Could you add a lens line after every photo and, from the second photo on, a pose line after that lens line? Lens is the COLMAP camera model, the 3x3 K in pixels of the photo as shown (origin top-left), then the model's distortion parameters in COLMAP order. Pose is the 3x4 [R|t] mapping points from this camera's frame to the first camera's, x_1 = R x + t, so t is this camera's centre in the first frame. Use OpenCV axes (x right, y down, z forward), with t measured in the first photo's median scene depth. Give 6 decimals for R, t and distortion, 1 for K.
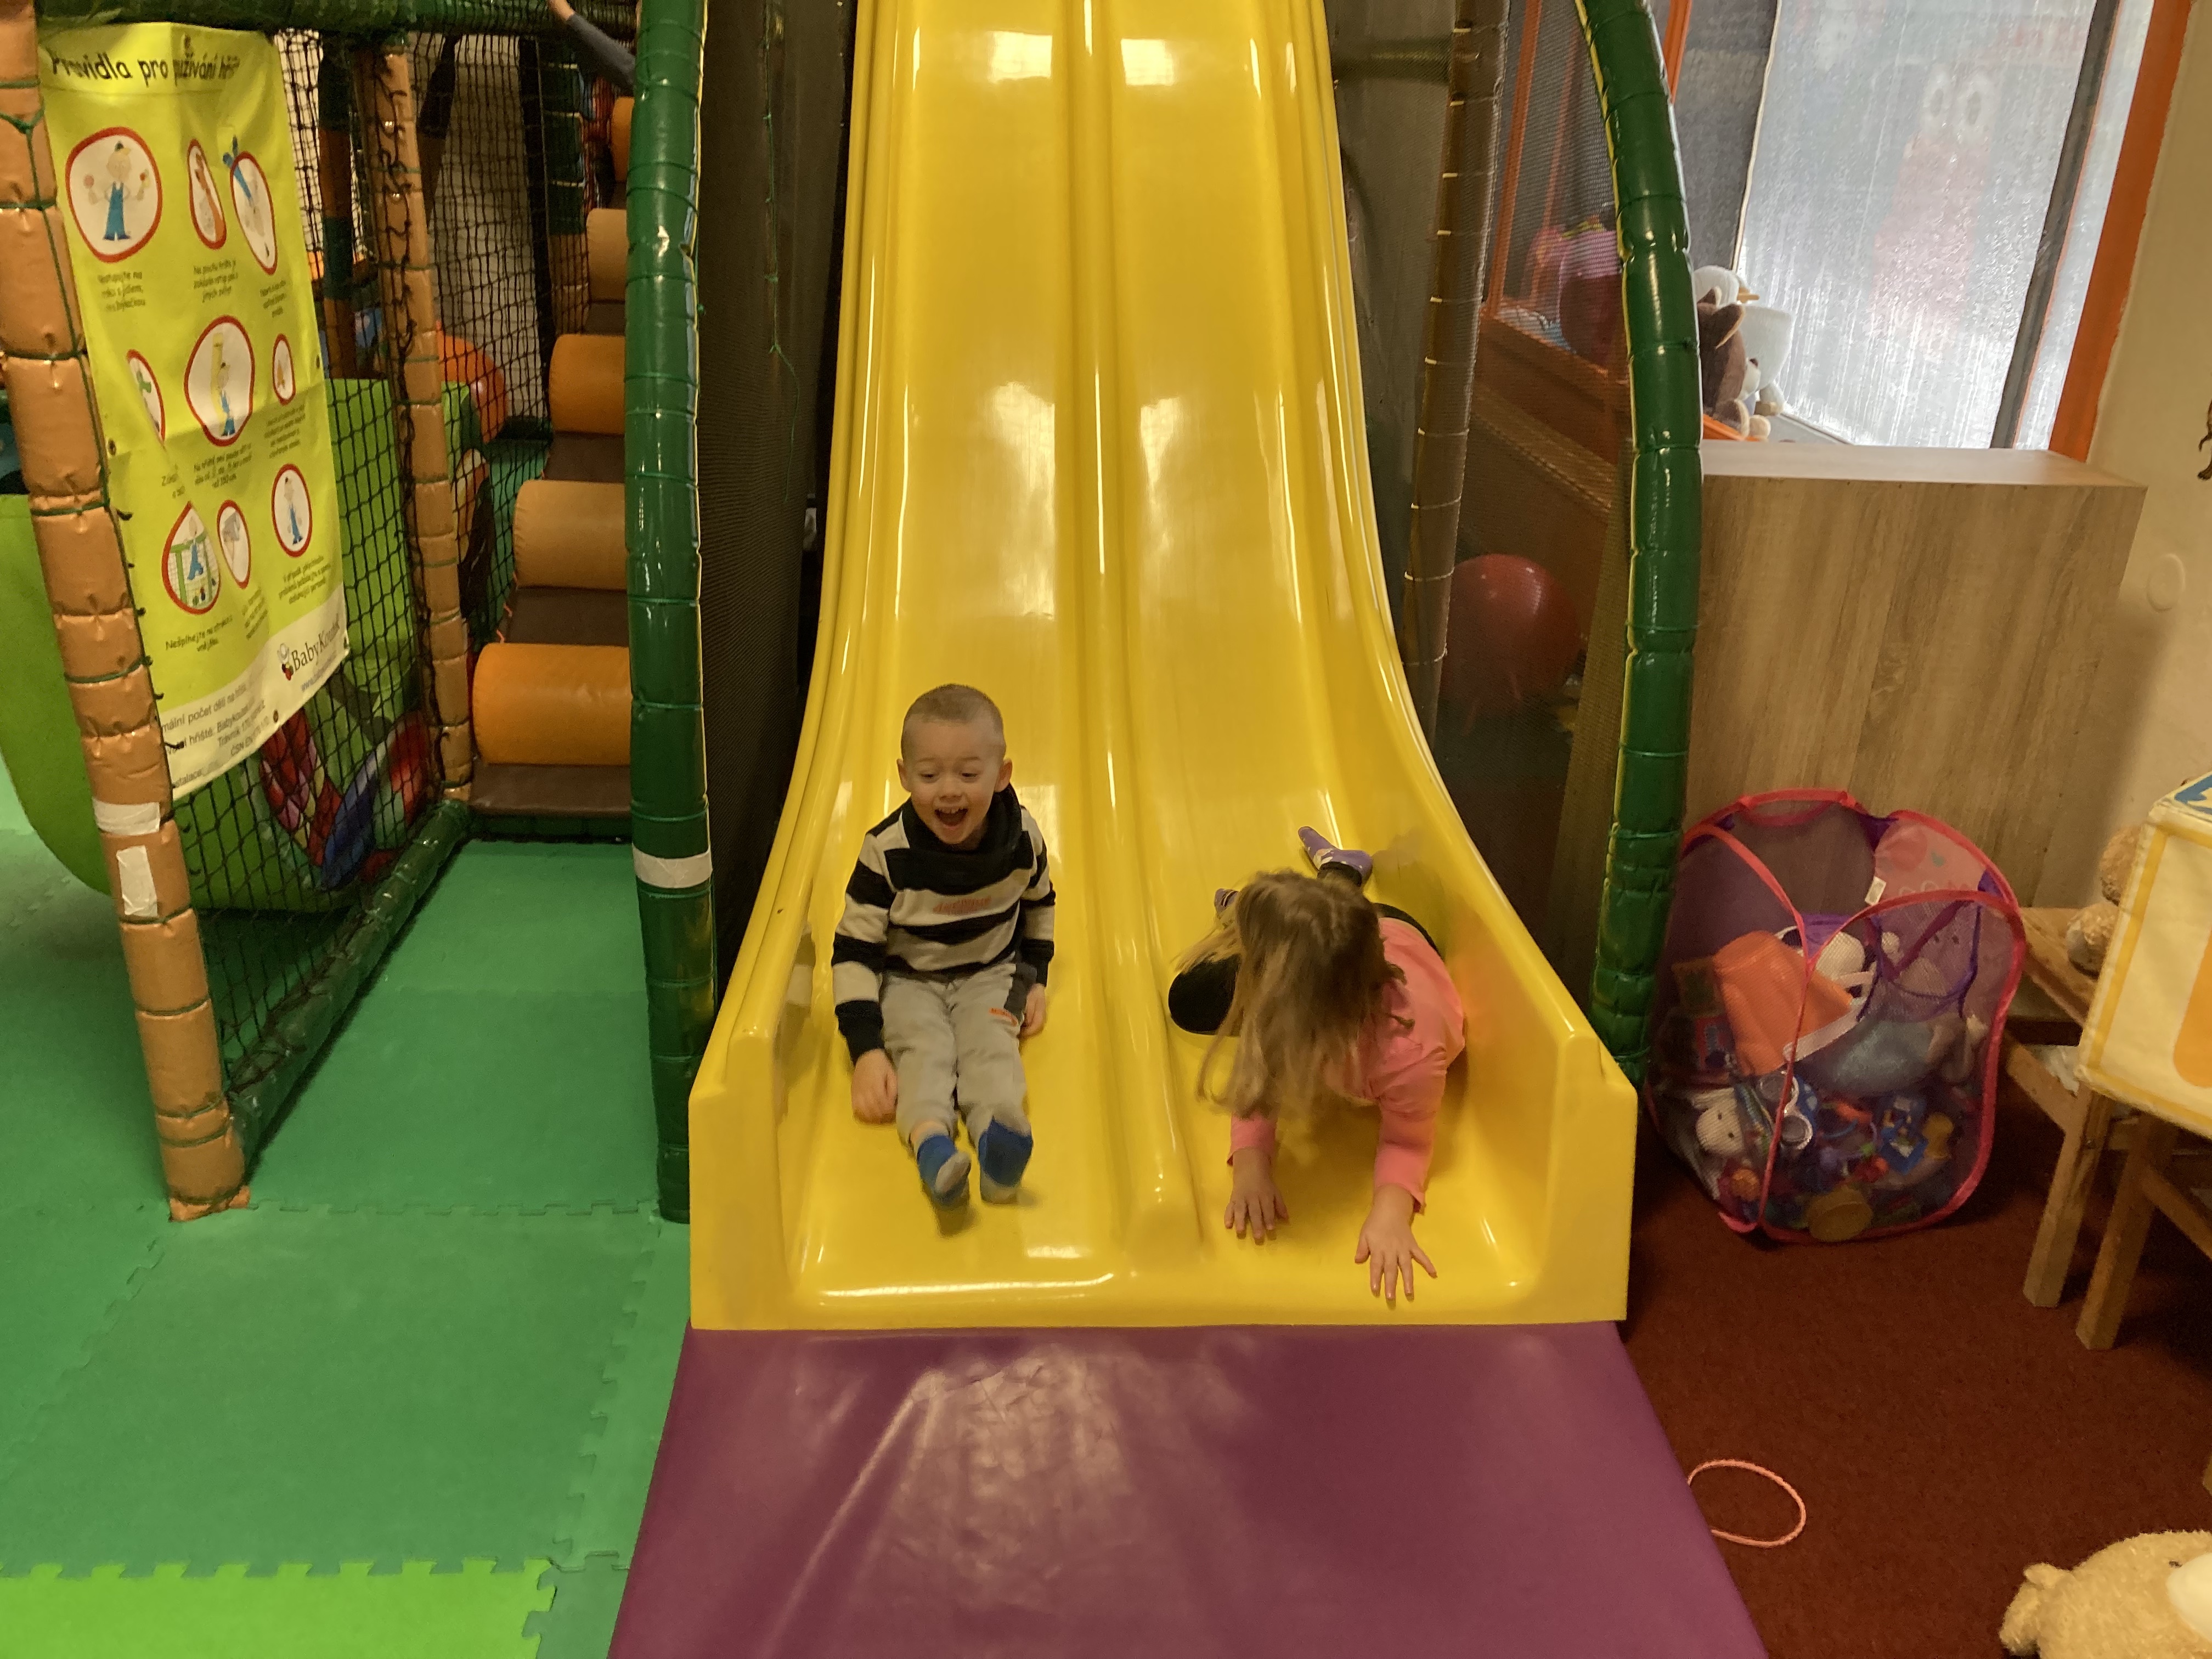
lens RADIAL K [[1814.1, 0, 1113.0], [0, 1814.1, 820.9], [0, 0, 1]] dist [0.016515, 0.018513]
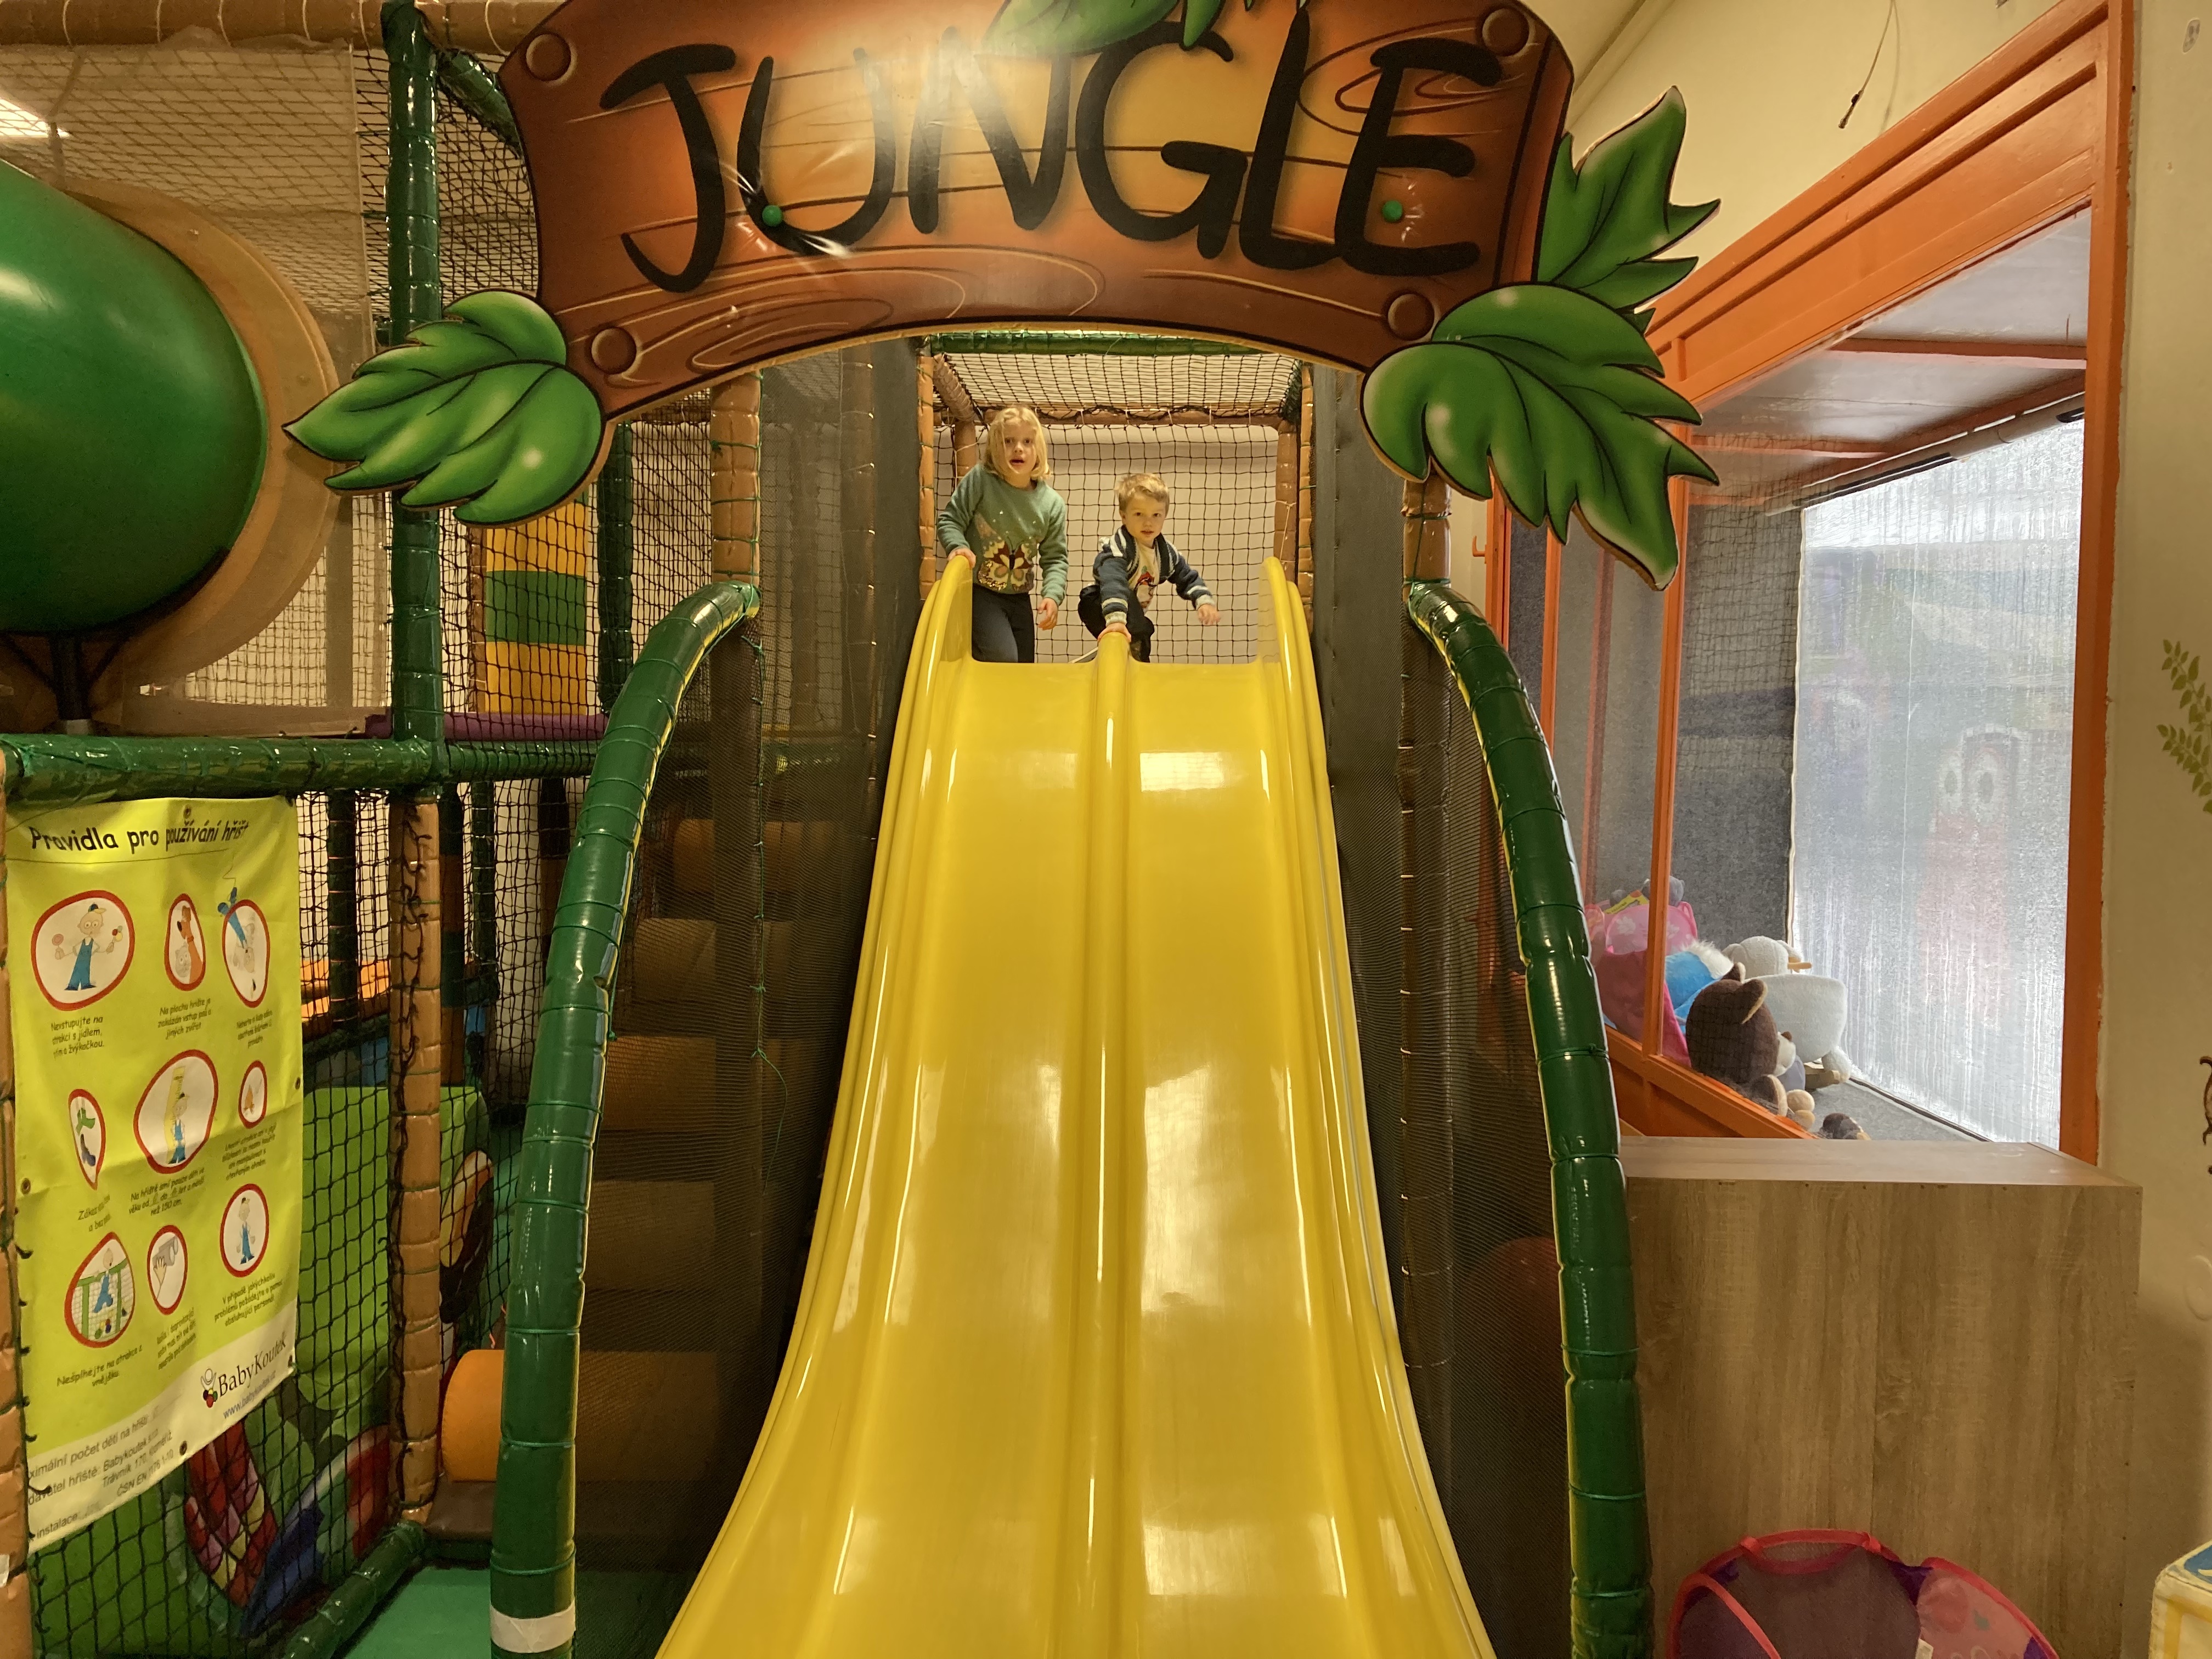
lens RADIAL K [[1807.5, 0, 1106.0], [0, 1807.5, 829.5], [0, 0, 1]] dist [0.028209, -0.002768]
pose [[0.995754, -0.030352, -0.086903, 0.123604], [-0.001304, 0.939329, -0.343015, -0.033269], [0.092042, 0.341672, 0.935301, 0.020999]]
